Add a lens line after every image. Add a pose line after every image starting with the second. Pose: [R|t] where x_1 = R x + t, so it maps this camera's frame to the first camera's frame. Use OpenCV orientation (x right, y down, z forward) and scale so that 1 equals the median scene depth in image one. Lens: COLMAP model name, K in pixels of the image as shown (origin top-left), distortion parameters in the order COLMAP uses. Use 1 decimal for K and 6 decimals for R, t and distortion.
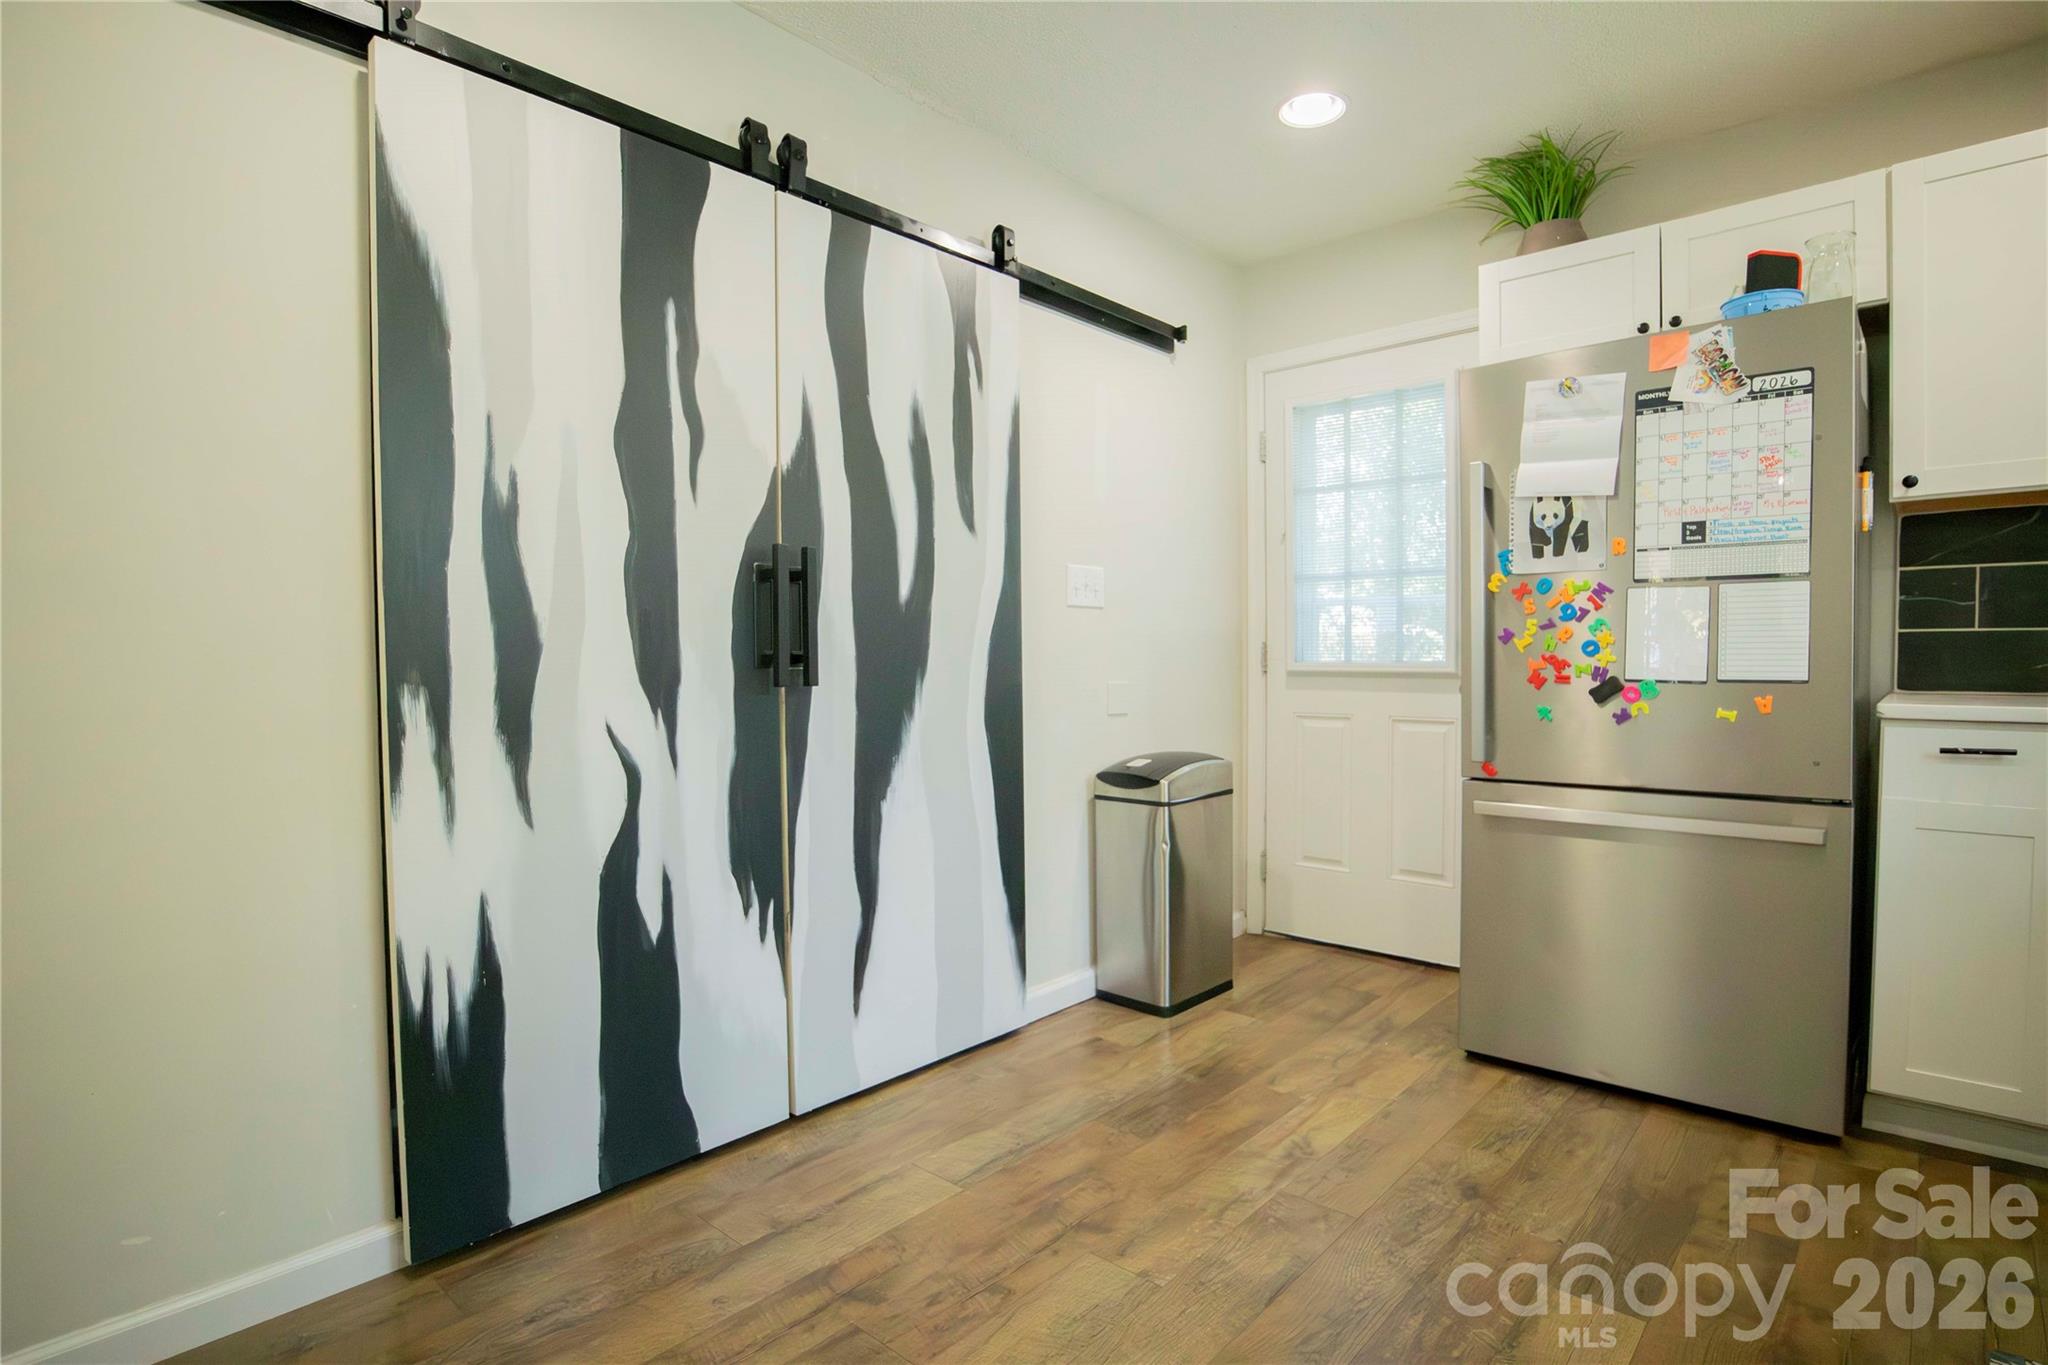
lens RADIAL K [[1033.0, 0, 1026.8], [0, 1033.0, 689.6], [0, 0, 1]] dist [-0.028759, 0.002348]
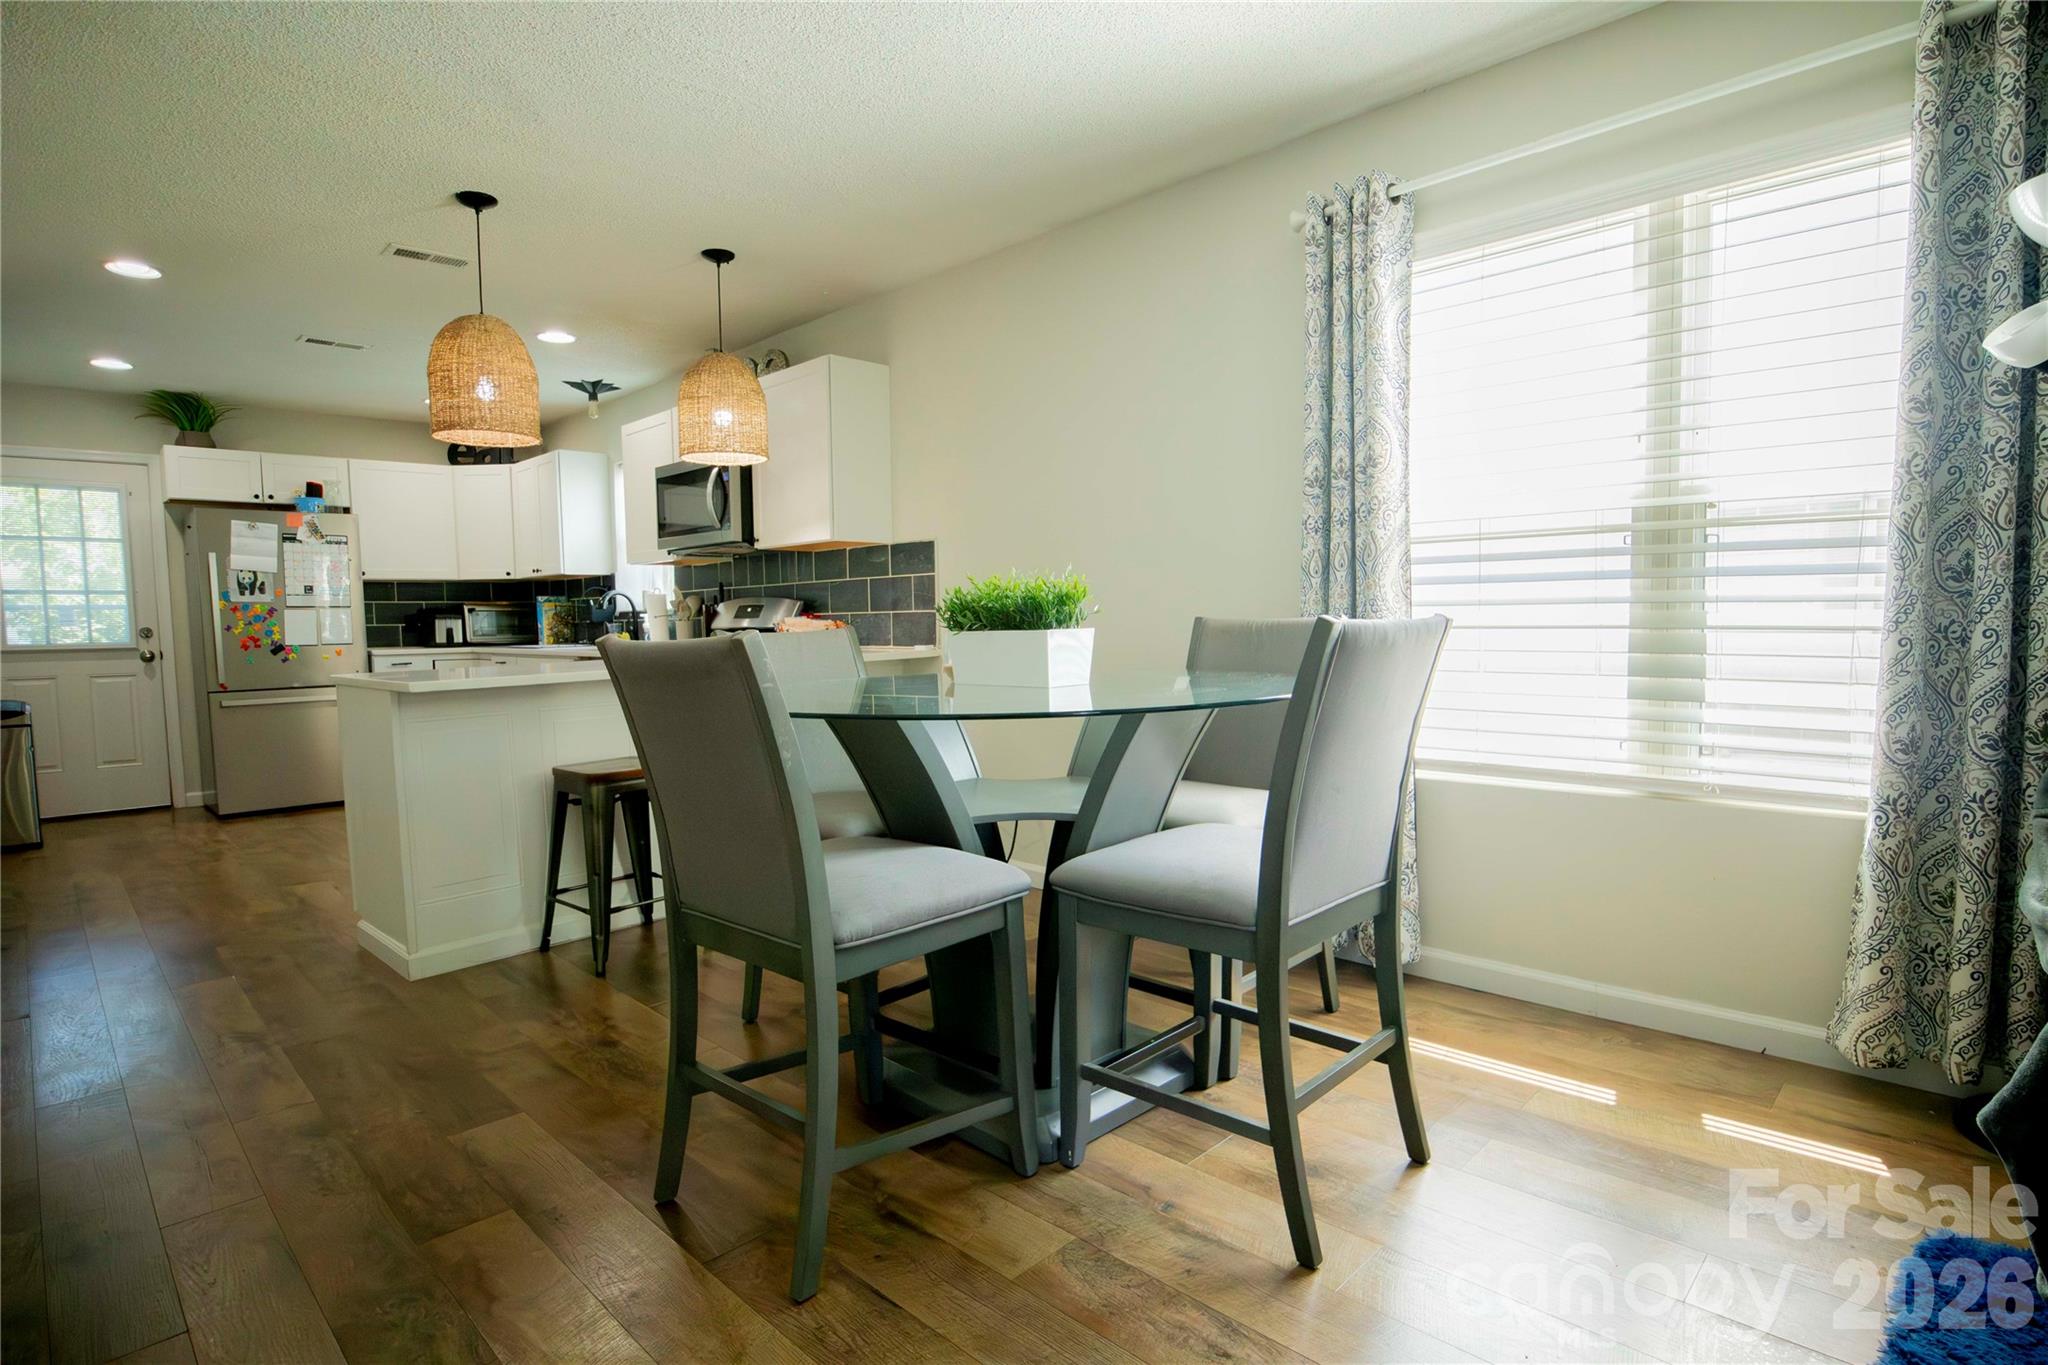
lens RADIAL K [[1036.1, 0, 1038.9], [0, 1036.1, 696.0], [0, 0, 1]] dist [-0.055769, 0.018743]
pose [[0.041016, -0.067686, 0.996863, -1.824978], [0.046660, 0.996744, 0.065758, 0.037509], [-0.998068, 0.043817, 0.044040, -0.964574]]
